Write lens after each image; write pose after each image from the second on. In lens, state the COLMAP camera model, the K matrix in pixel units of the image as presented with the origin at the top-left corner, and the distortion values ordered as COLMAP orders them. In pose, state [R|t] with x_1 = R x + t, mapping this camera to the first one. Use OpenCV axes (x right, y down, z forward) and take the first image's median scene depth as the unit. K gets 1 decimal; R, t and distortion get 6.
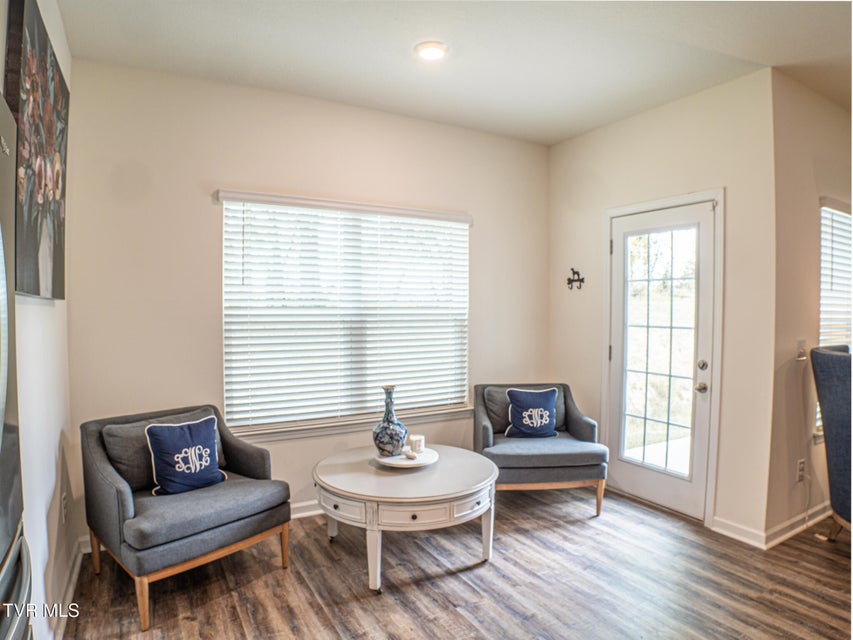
lens RADIAL K [[509.3, 0, 426.5], [0, 509.3, 320.0], [0, 0, 1]] dist [-0.132099, 0.046323]
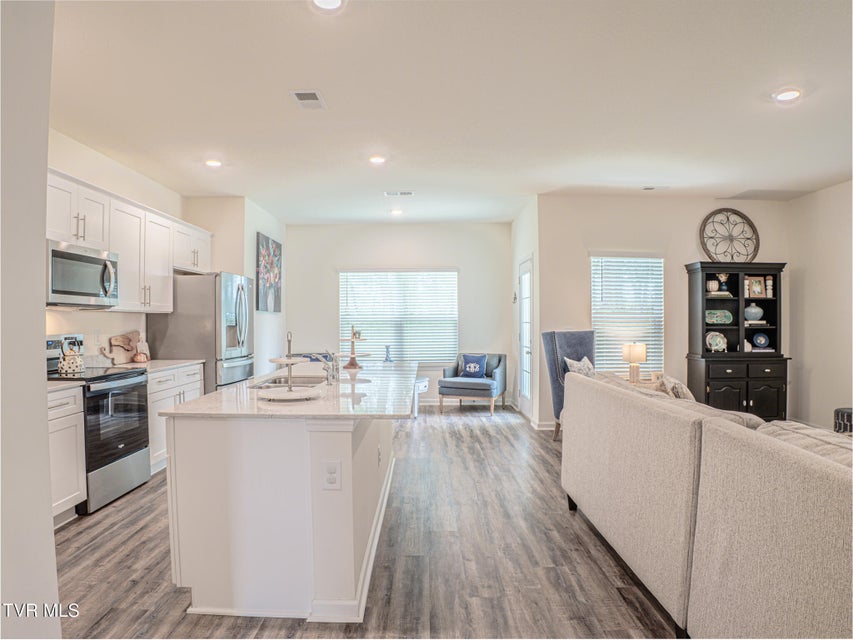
lens RADIAL K [[509.3, 0, 426.5], [0, 509.3, 320.0], [0, 0, 1]] dist [-0.132099, 0.046323]
pose [[0.879486, -0.005096, -0.475897, 1.035843], [-0.005627, 0.999761, -0.021105, 0.045415], [0.475891, 0.021239, 0.879248, -0.902920]]
